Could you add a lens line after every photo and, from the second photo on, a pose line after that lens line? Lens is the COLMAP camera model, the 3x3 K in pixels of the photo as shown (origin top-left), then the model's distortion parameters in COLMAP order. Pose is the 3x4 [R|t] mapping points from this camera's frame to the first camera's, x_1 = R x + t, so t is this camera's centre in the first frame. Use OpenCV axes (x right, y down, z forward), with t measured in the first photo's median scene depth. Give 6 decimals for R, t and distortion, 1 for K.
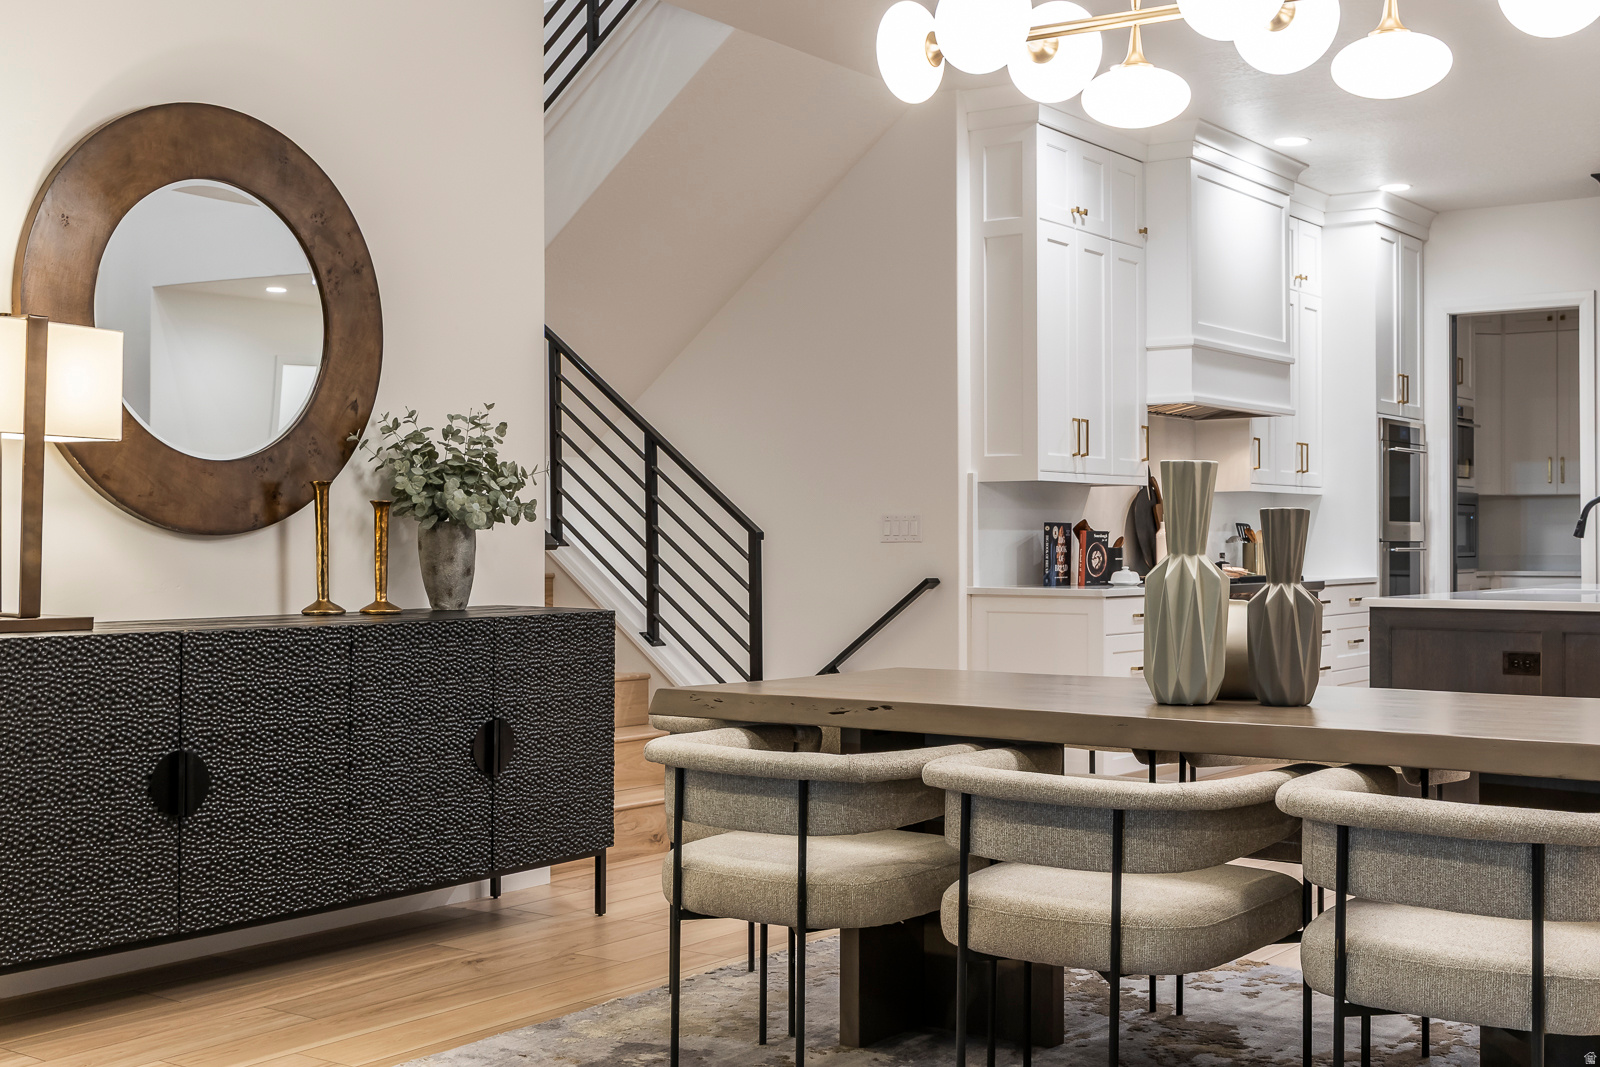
lens RADIAL K [[1895.8, 0, 800.0], [0, 1895.8, 533.5], [0, 0, 1]] dist [0.000988, 0.000544]
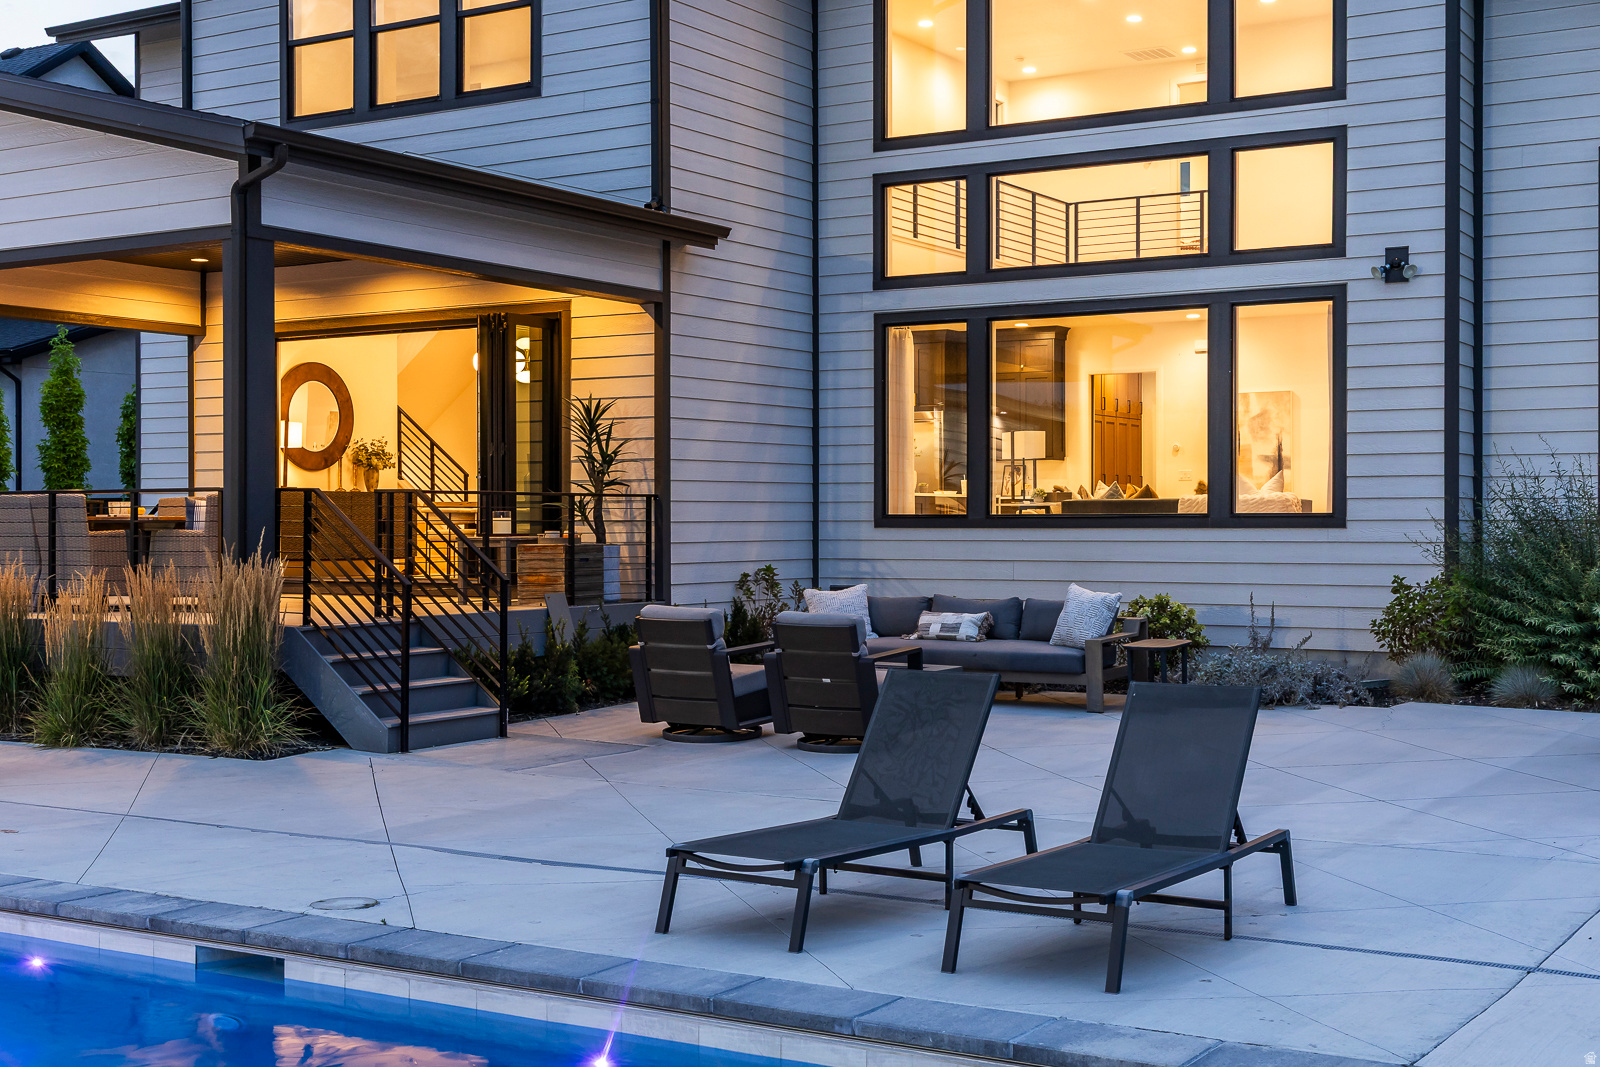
lens RADIAL K [[2054.8, 0, 843.1], [0, 2054.8, 505.3], [0, 0, 1]] dist [0.010387, 0.029134]
pose [[0.995798, 0.001843, 0.091554, 0.367796], [-0.001270, 0.999979, -0.006312, 0.091620], [-0.091564, 0.006169, 0.995780, -3.110943]]
